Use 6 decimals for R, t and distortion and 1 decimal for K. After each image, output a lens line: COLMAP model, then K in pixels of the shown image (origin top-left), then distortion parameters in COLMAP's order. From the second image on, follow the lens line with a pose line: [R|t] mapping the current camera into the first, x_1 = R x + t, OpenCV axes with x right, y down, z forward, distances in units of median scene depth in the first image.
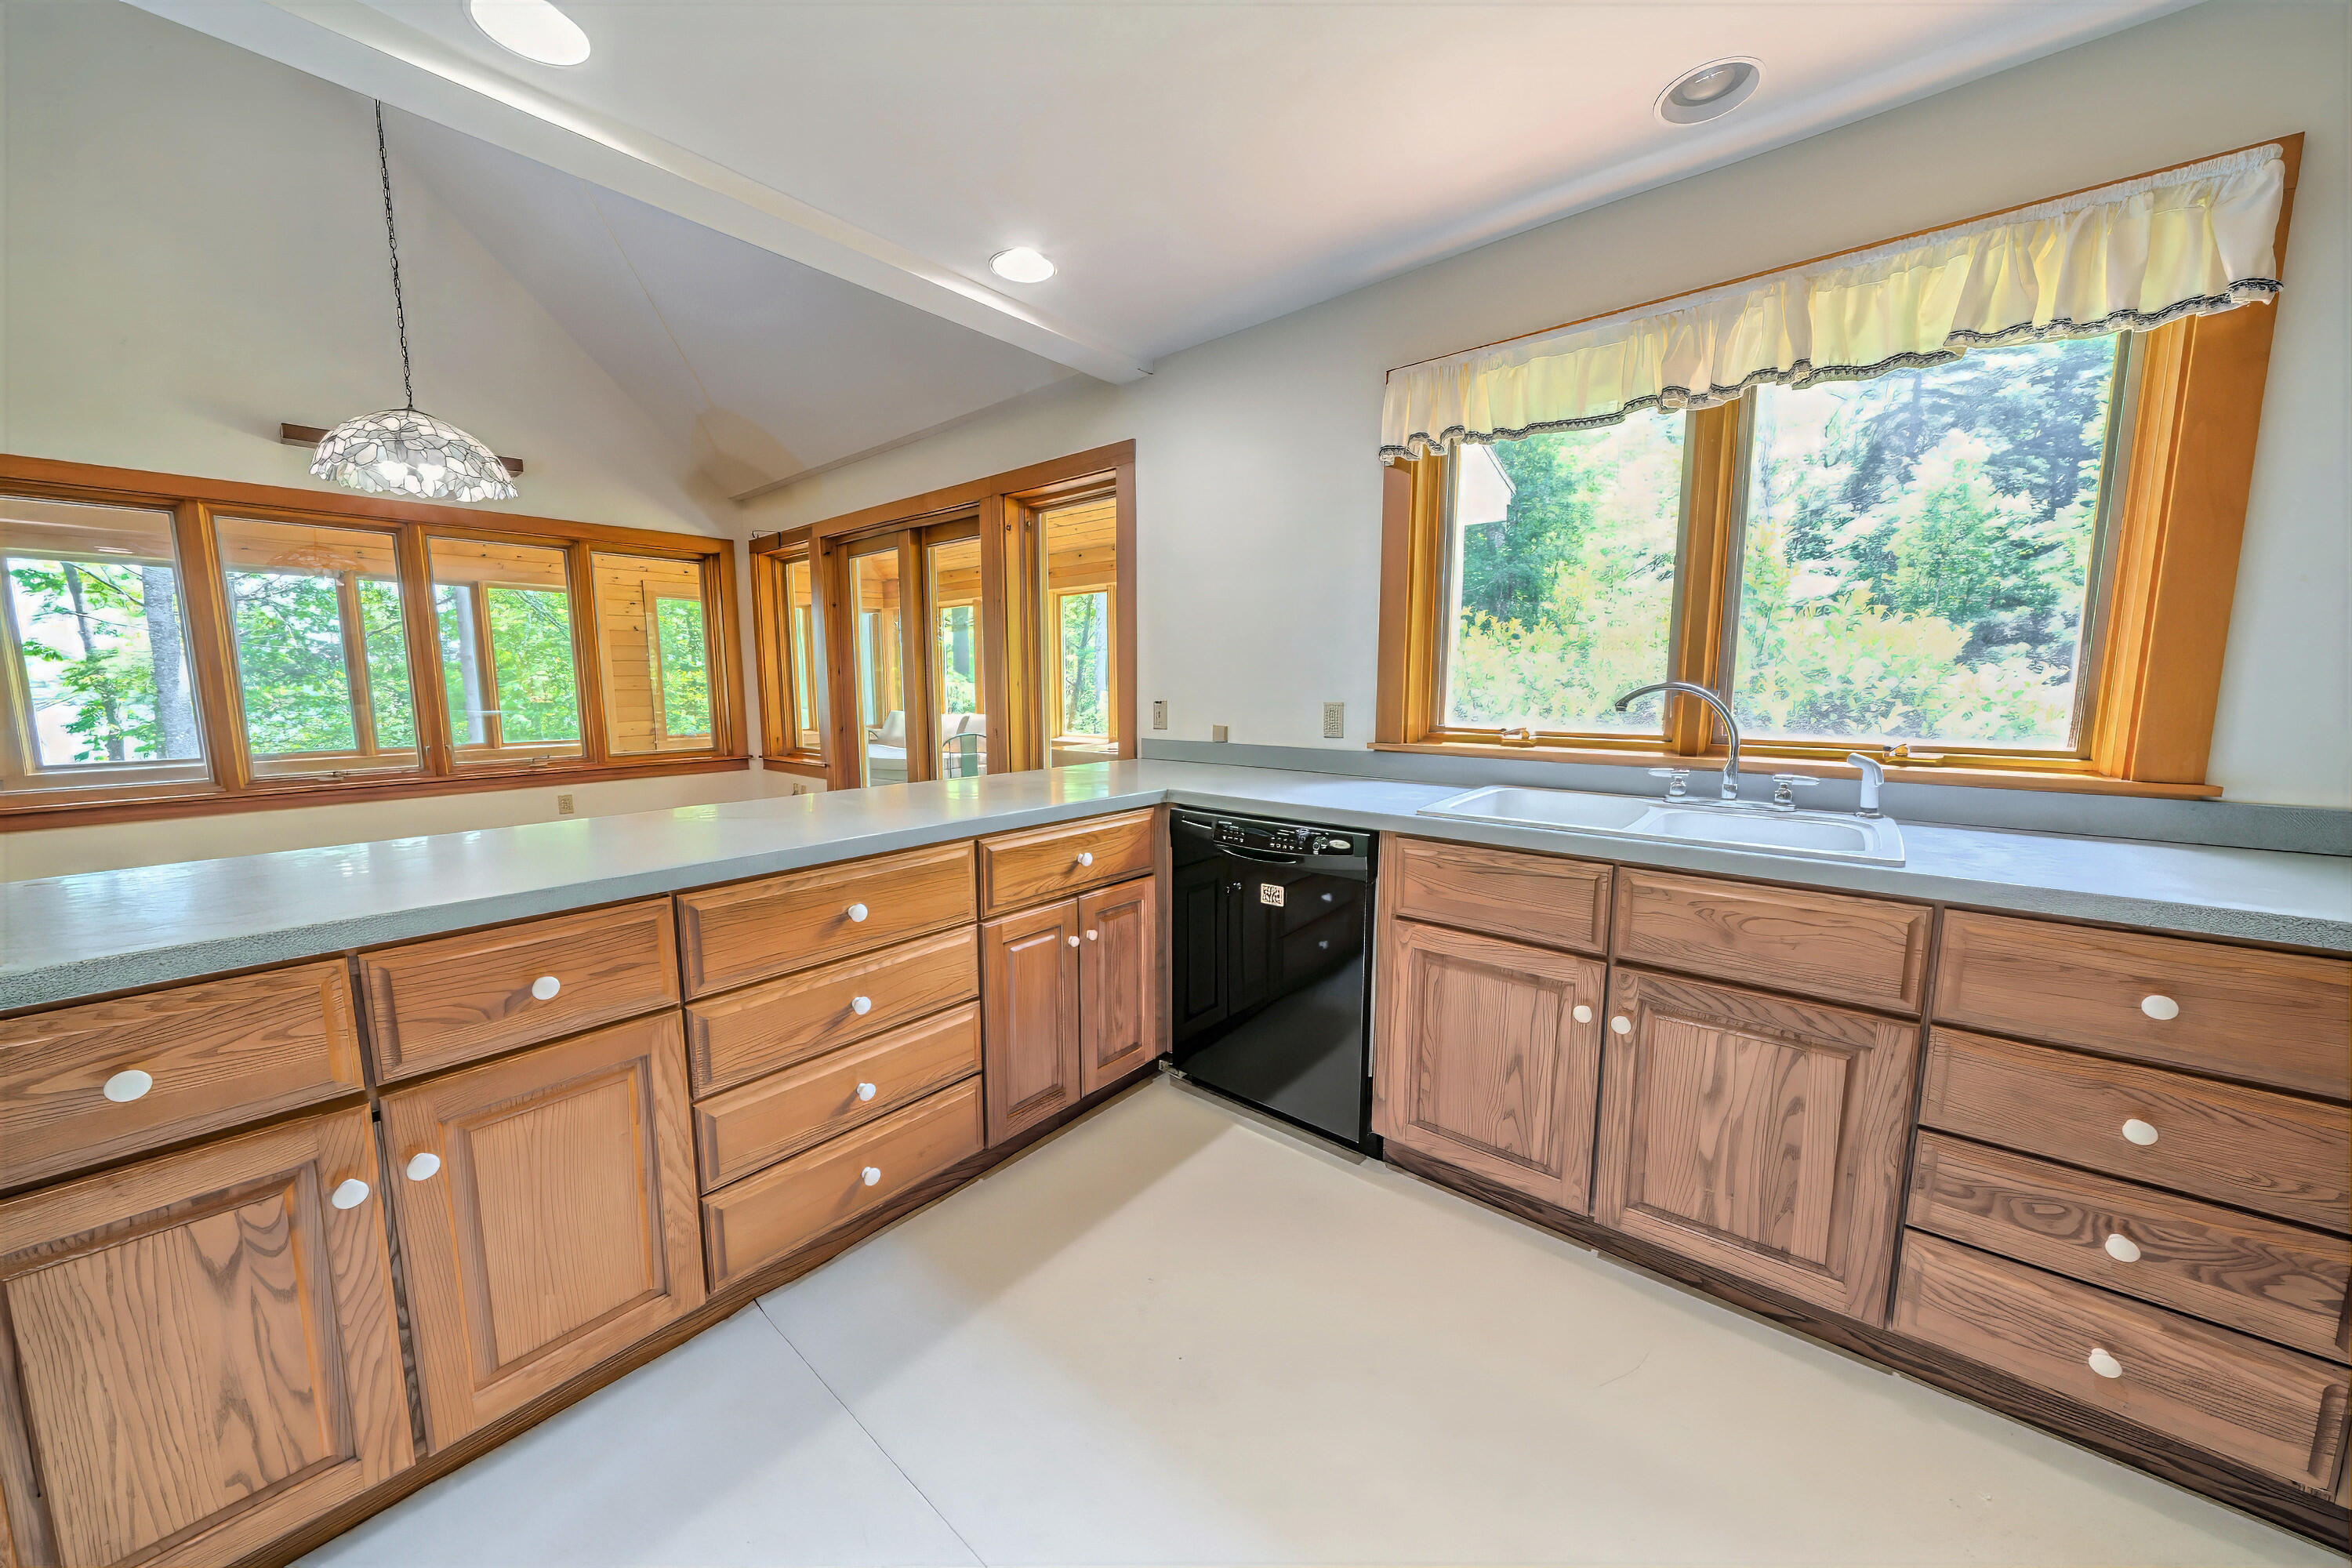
lens RADIAL K [[797.3, 0, 1170.4], [0, 797.3, 781.9], [0, 0, 1]] dist [-0.006389, -0.000032]
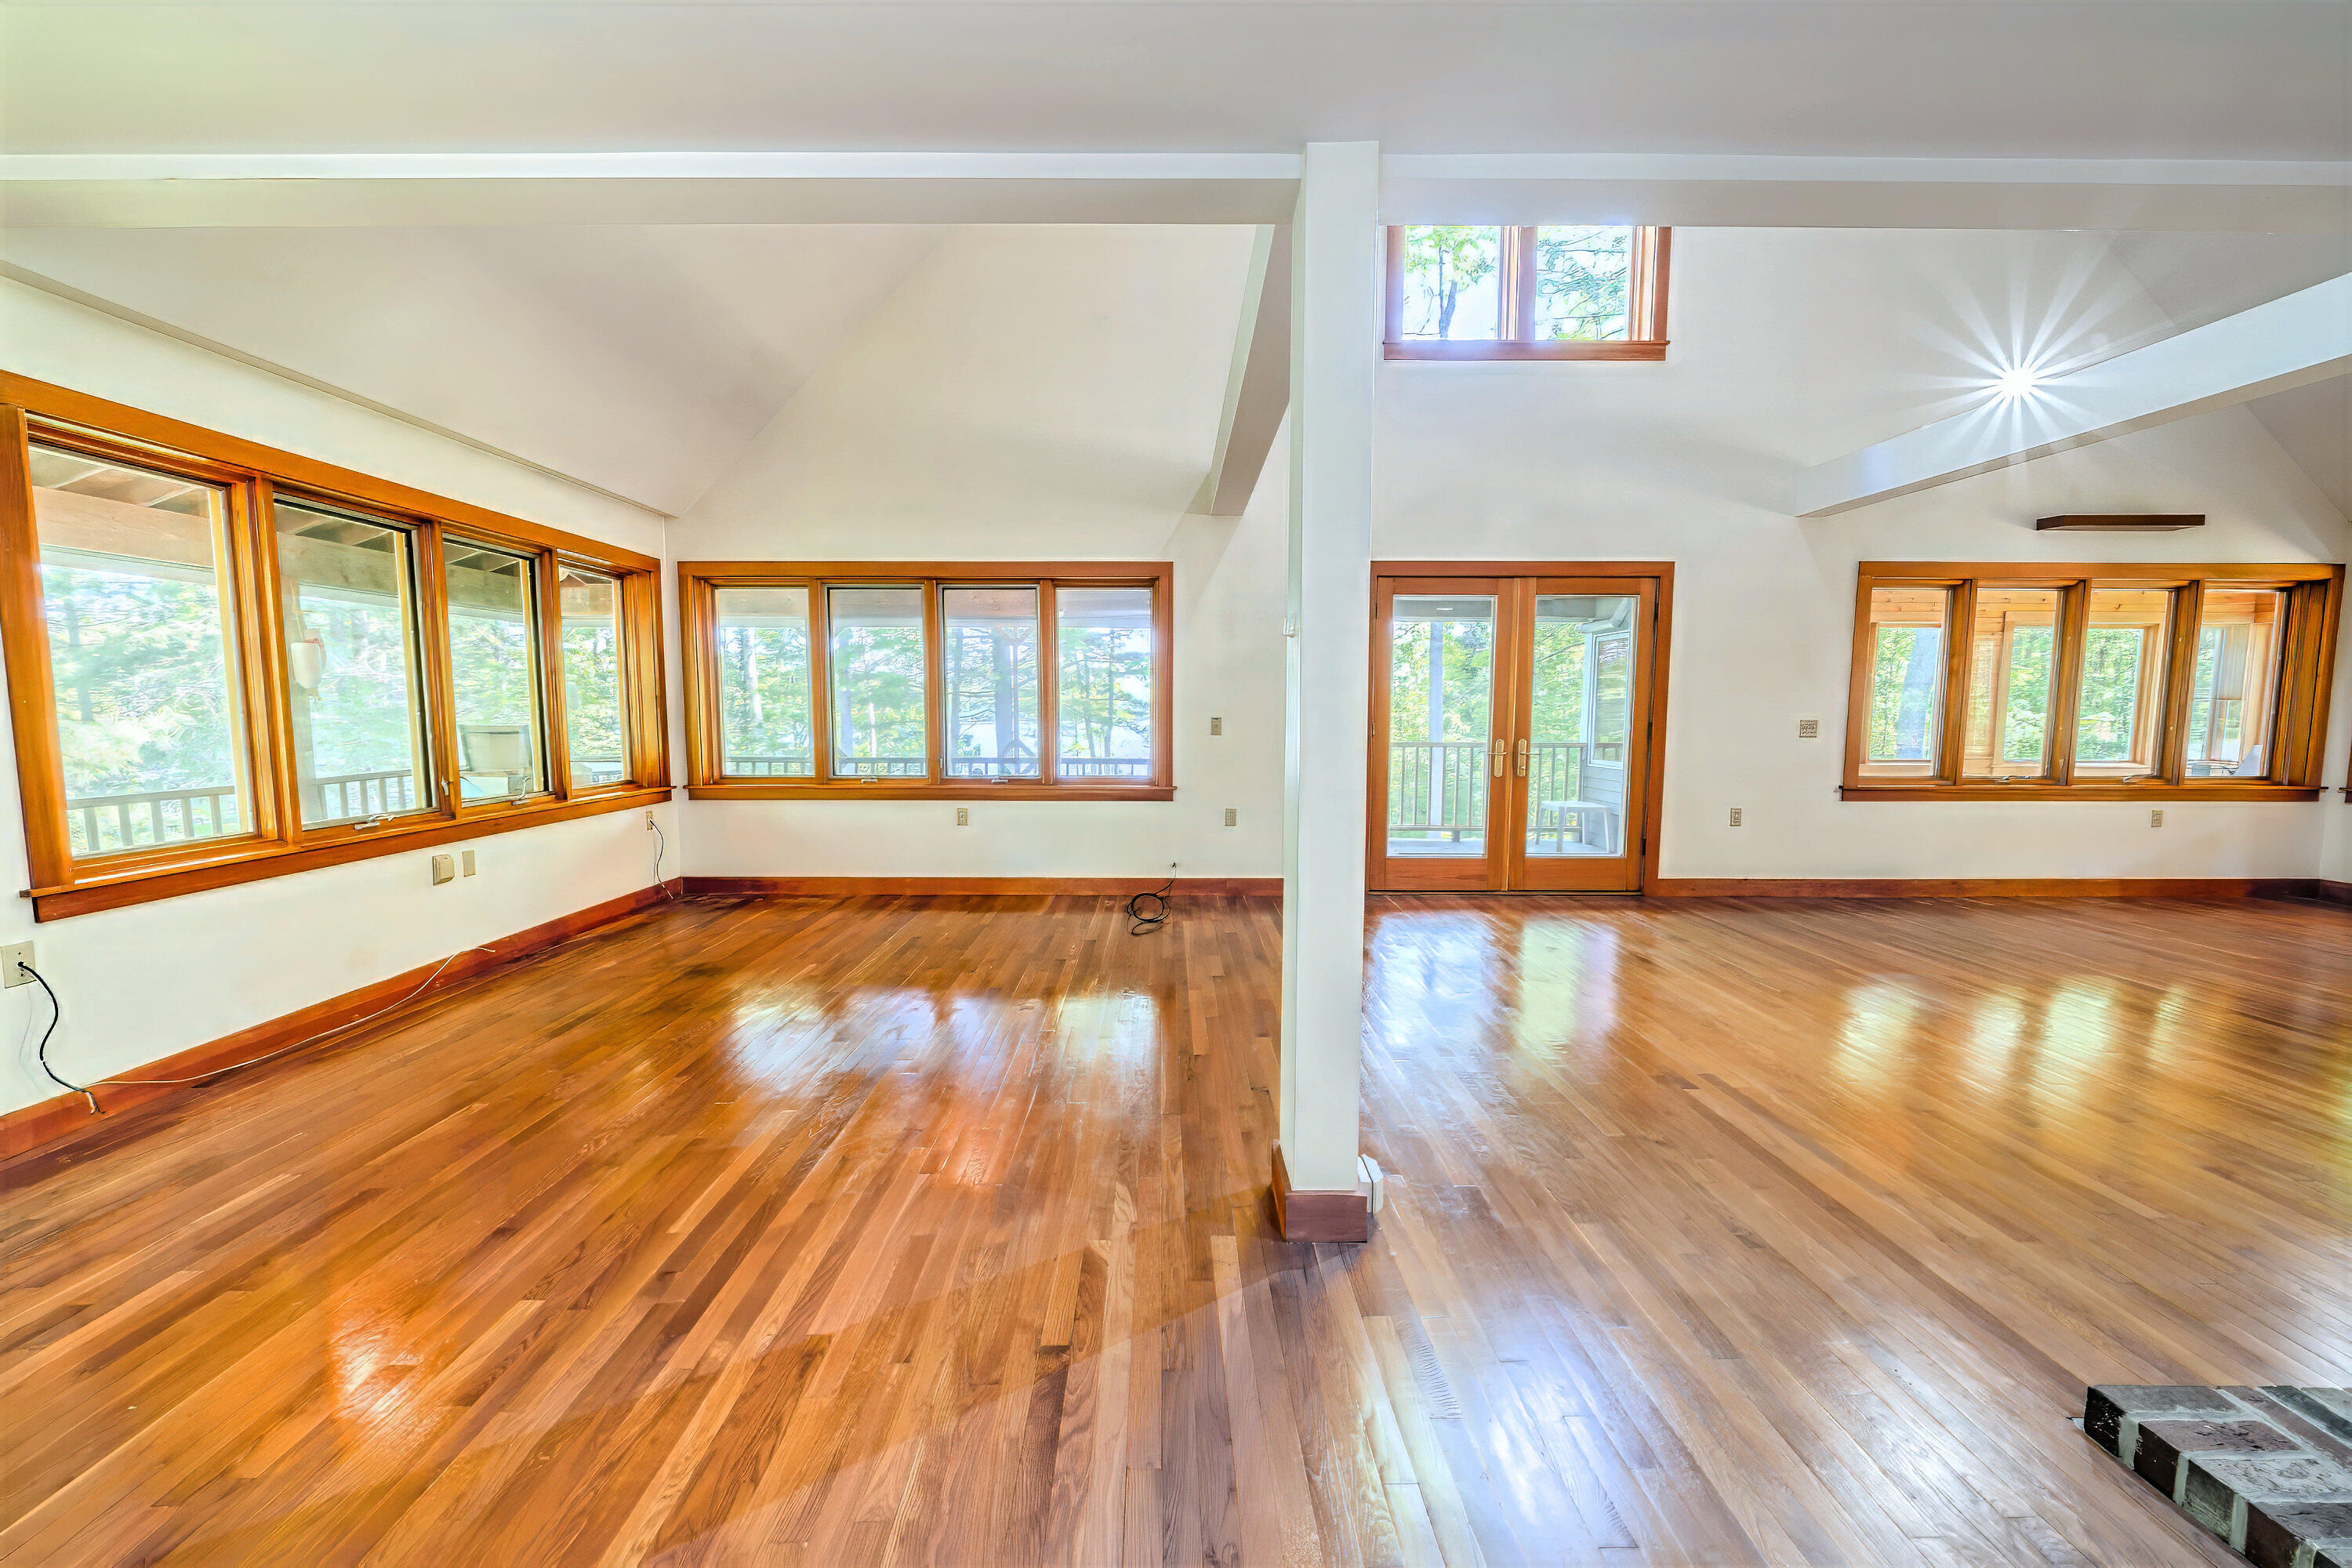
lens RADIAL K [[869.3, 0, 1170.7], [0, 869.3, 785.0], [0, 0, 1]] dist [0.000252, 0.000043]
pose [[0.655392, 0.073473, -0.751707, -1.808687], [-0.101796, 0.994769, 0.008478, 0.265163], [0.748398, 0.070964, 0.659443, -1.986084]]
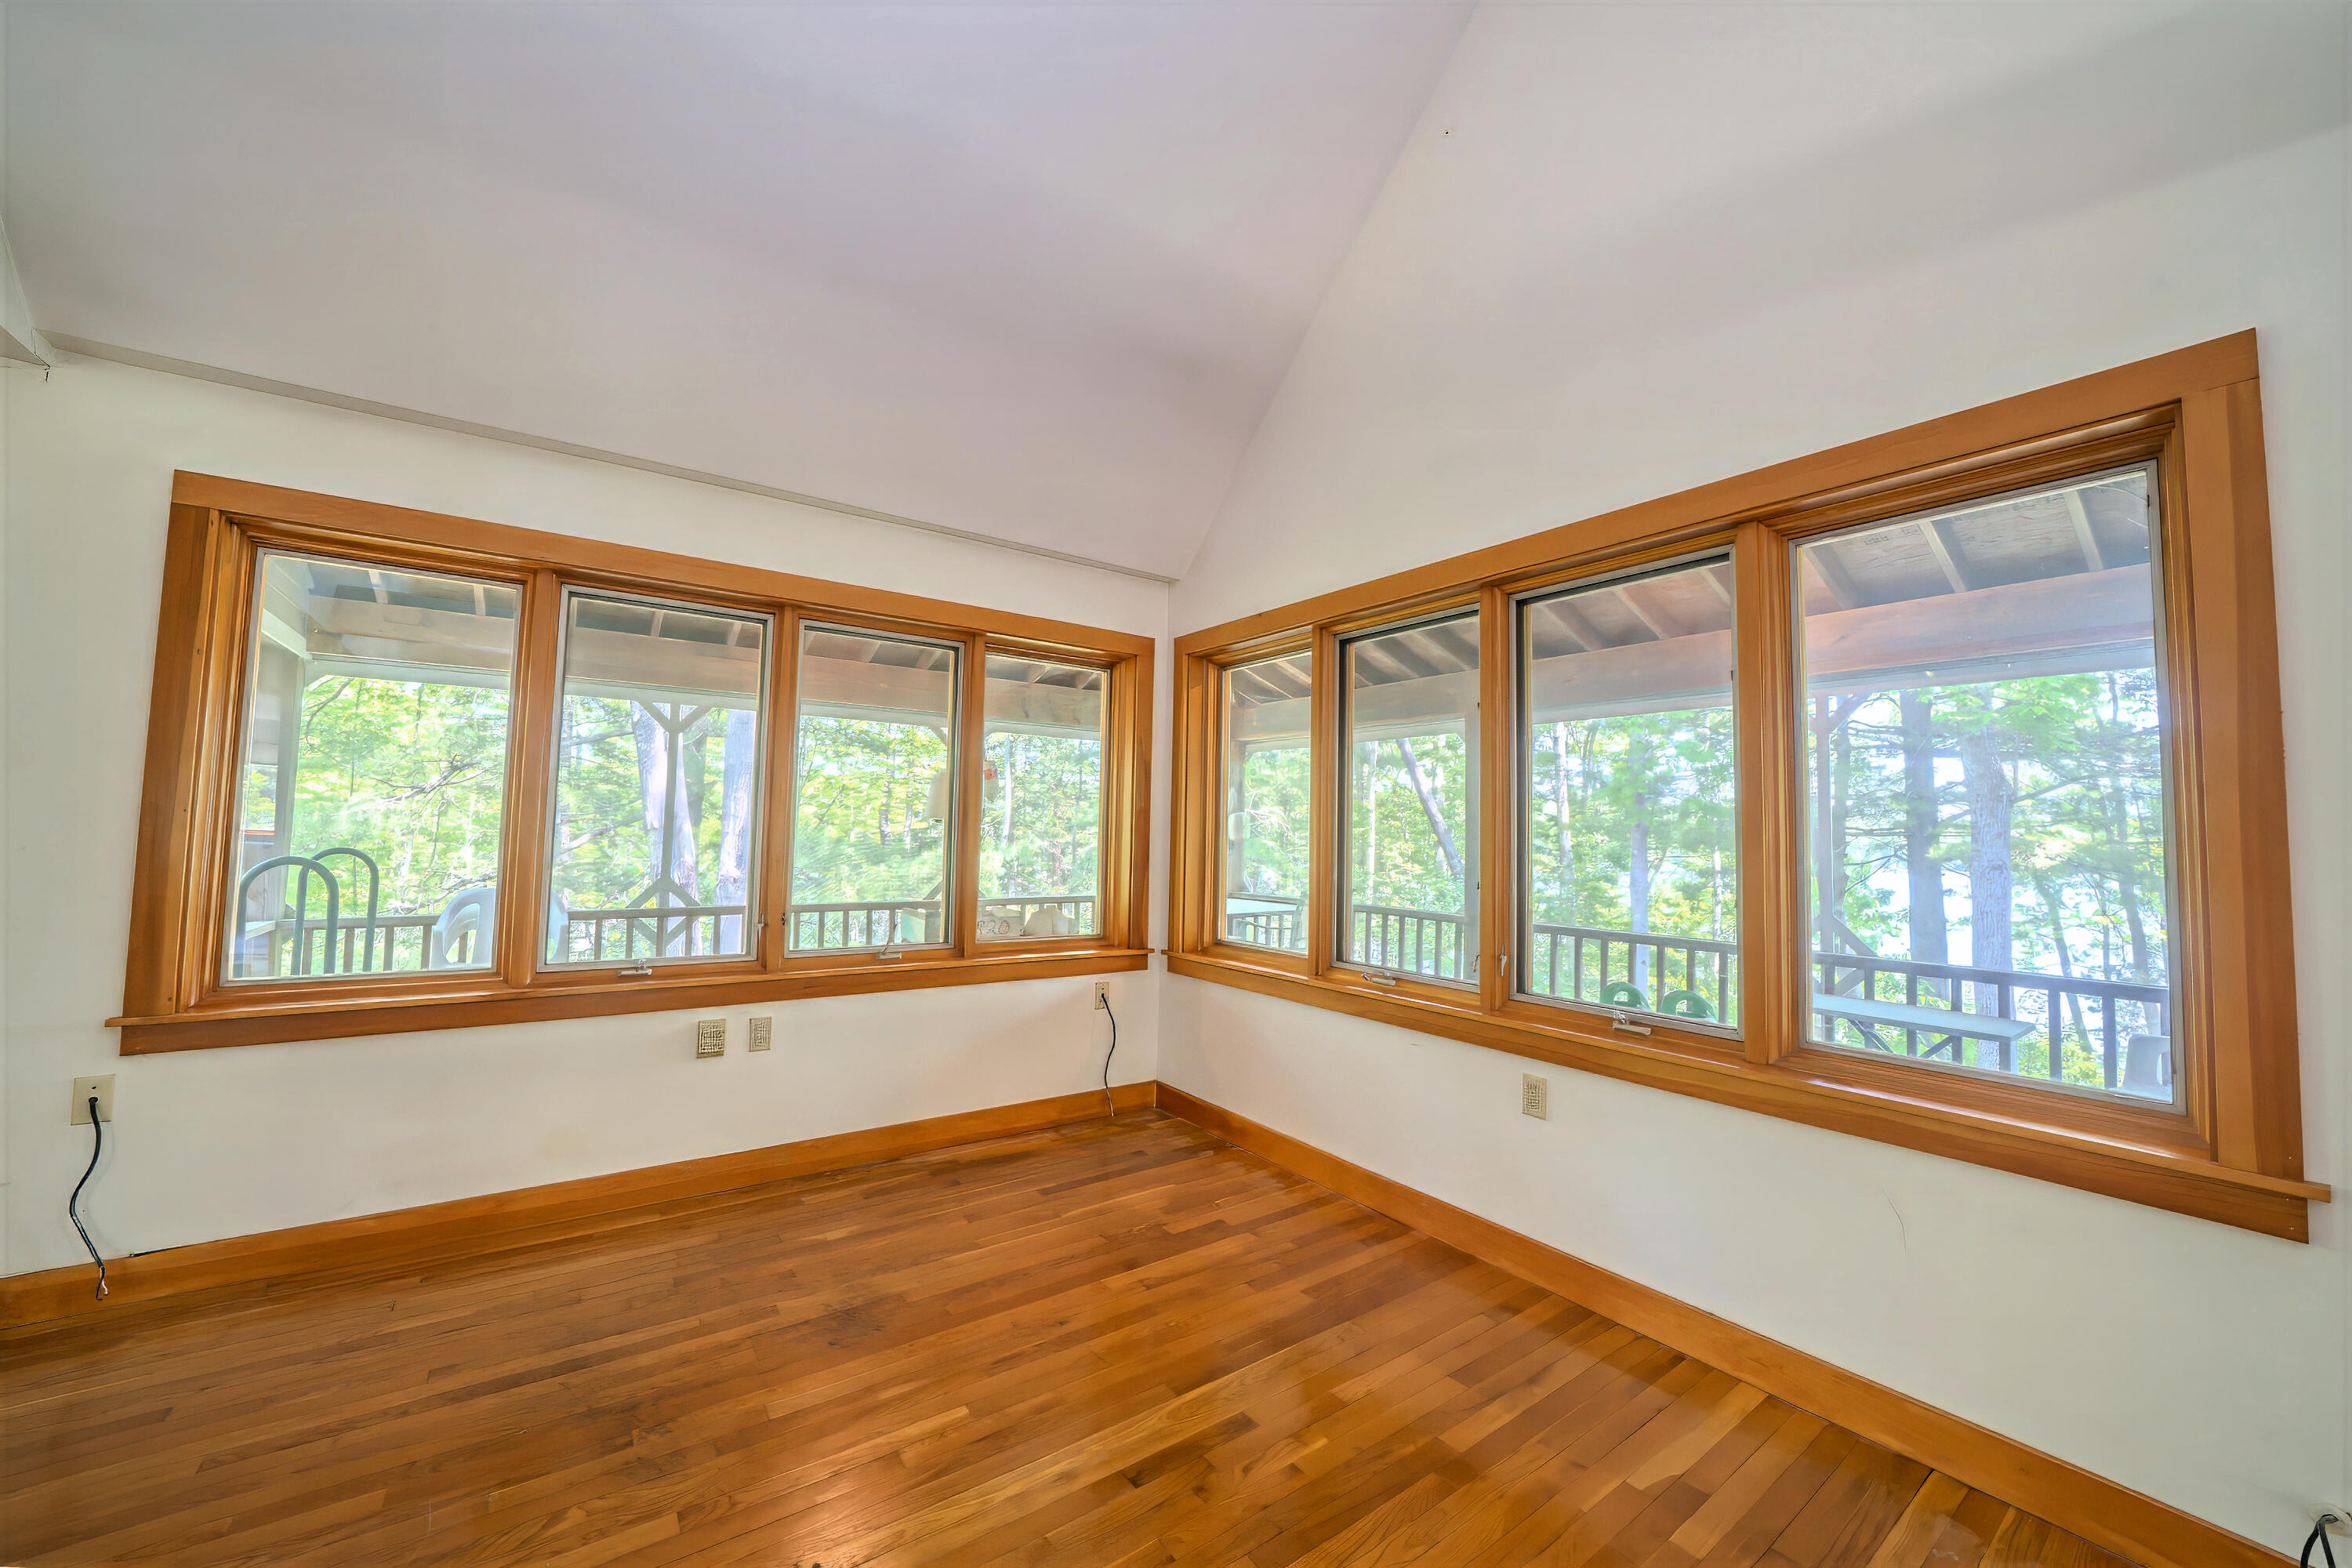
lens RADIAL K [[854.9, 0, 1176.5], [0, 854.9, 782.6], [0, 0, 1]] dist [-0.019505, -0.000014]
pose [[-0.240807, -0.060924, -0.968659, -3.083750], [-0.146046, 0.988939, -0.025893, 0.120436], [0.959522, 0.135233, -0.247041, -0.839451]]
